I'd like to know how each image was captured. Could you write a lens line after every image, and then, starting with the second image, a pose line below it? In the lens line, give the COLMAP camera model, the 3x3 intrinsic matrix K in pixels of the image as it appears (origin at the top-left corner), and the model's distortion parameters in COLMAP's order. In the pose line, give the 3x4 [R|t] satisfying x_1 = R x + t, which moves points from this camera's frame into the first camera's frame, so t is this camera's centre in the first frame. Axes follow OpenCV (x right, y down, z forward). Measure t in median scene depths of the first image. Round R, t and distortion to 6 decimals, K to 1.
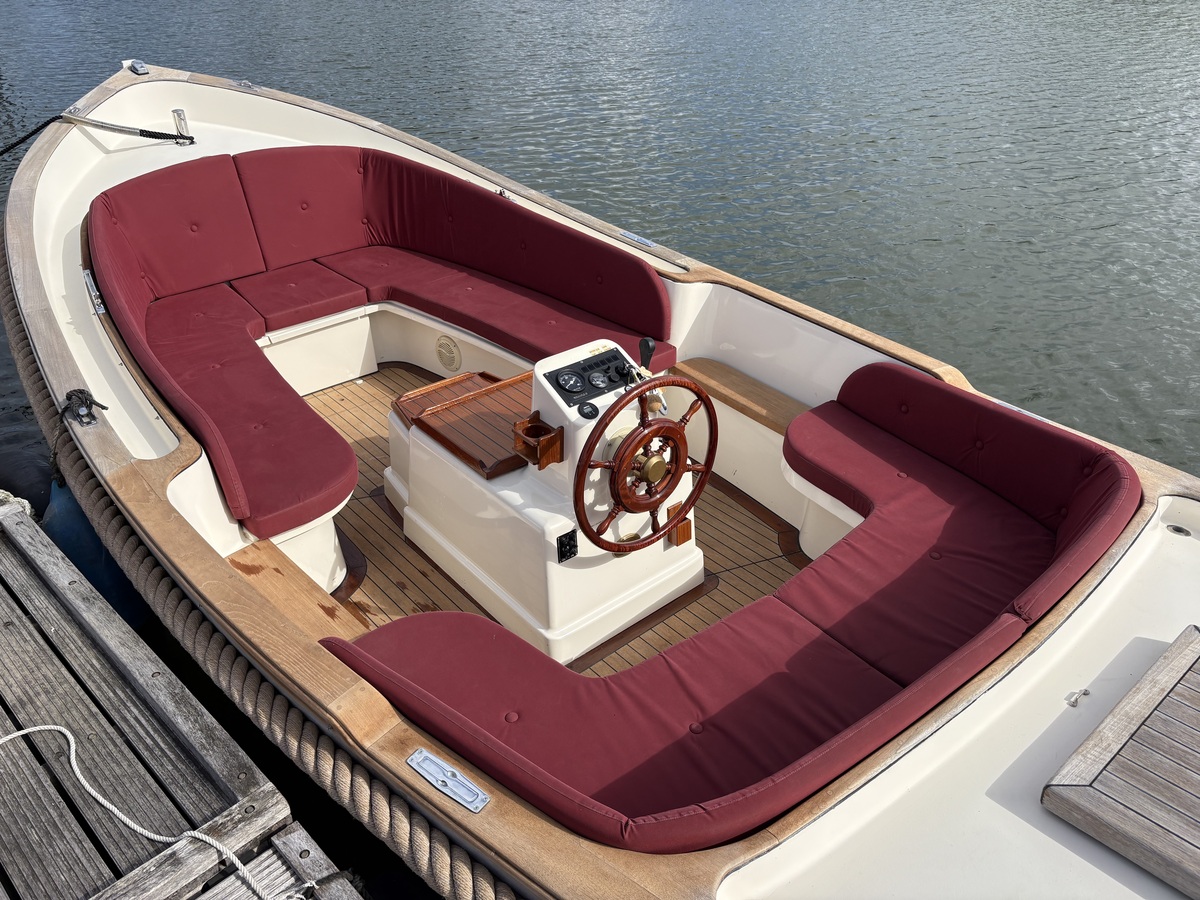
lens RADIAL K [[931.1, 0, 603.1], [0, 931.1, 444.1], [0, 0, 1]] dist [0.029473, -0.038428]
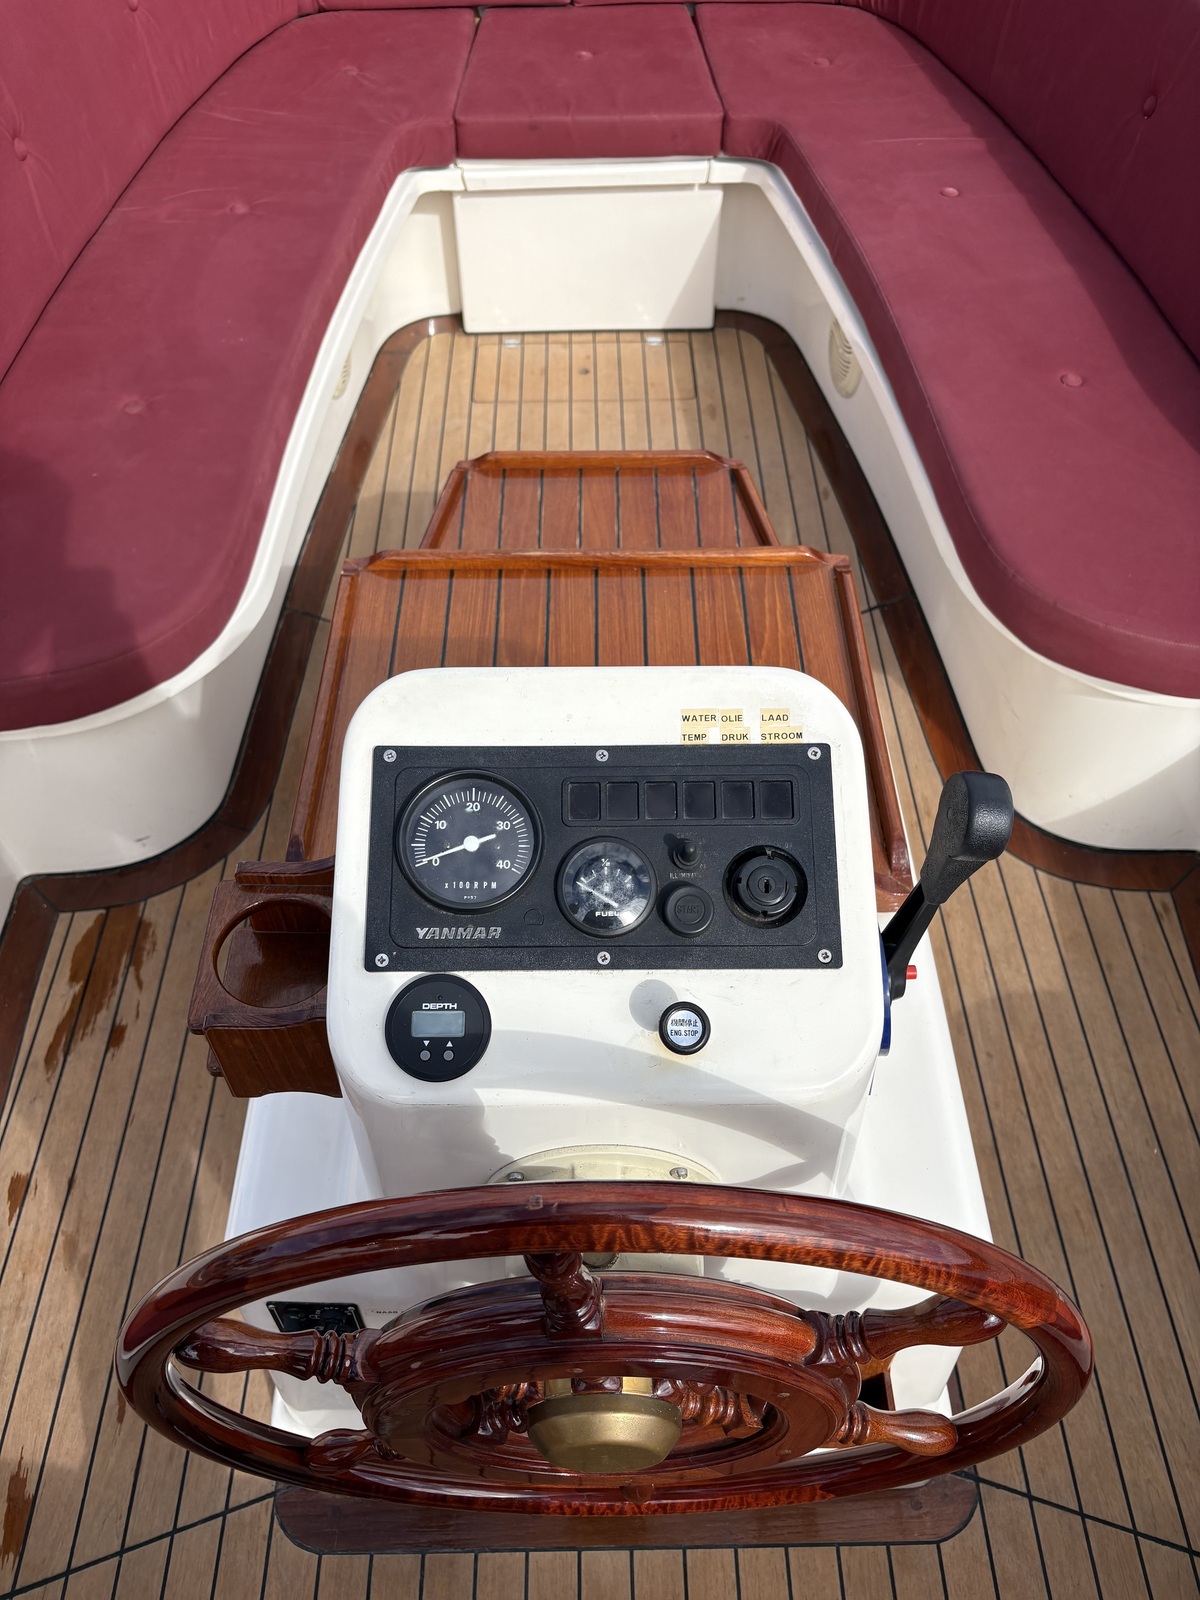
lens RADIAL K [[1241.4, 0, 597.8], [0, 1241.4, 805.6], [0, 0, 1]] dist [0.029473, -0.038428]
pose [[0.772971, 0.497020, -0.394319, 0.070200], [-0.330745, 0.846063, 0.418073, -0.150332], [0.541409, -0.192739, 0.818369, 0.598300]]
